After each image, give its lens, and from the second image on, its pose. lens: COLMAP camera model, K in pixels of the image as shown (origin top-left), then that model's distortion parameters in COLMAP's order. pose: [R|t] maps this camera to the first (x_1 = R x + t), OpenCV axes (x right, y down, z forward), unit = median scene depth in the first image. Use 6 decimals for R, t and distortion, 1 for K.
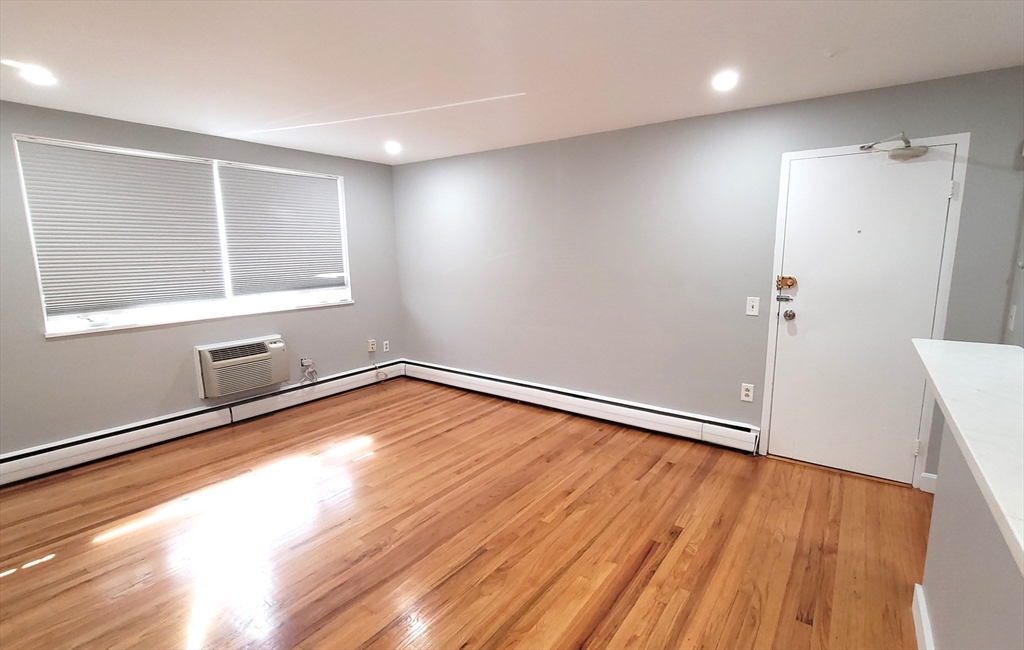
lens RADIAL K [[474.1, 0, 522.7], [0, 474.1, 327.2], [0, 0, 1]] dist [0.000886, -0.000046]
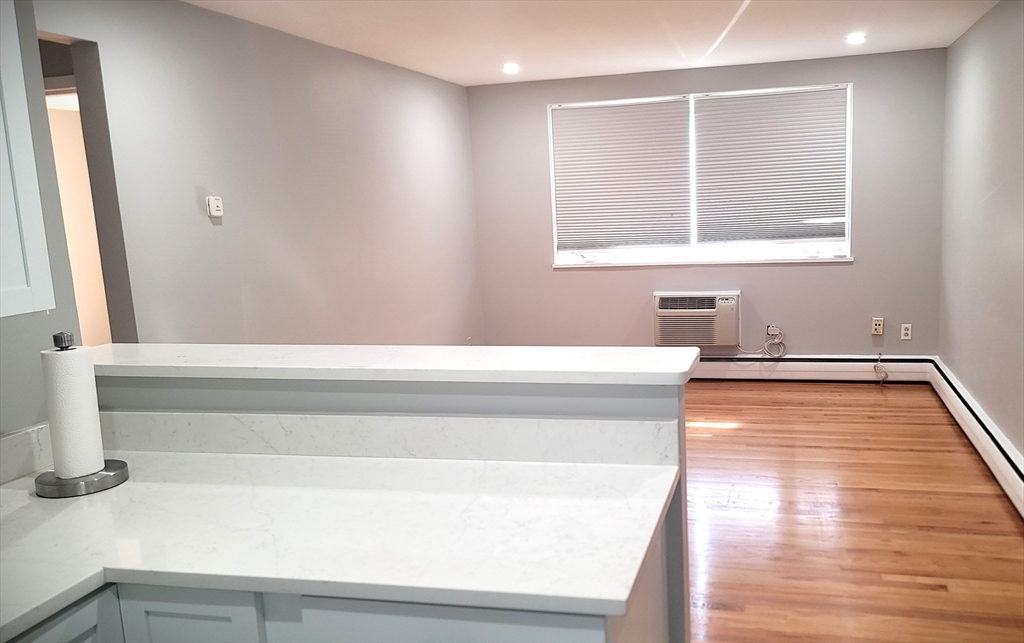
lens RADIAL K [[801.6, 0, 557.8], [0, 801.6, 332.5], [0, 0, 1]] dist [0.072397, -0.022040]
pose [[0.373425, 0.151269, -0.915244, 0.729091], [-0.115163, 0.986543, 0.116065, -0.043131], [0.920484, 0.062061, 0.385821, 0.165377]]
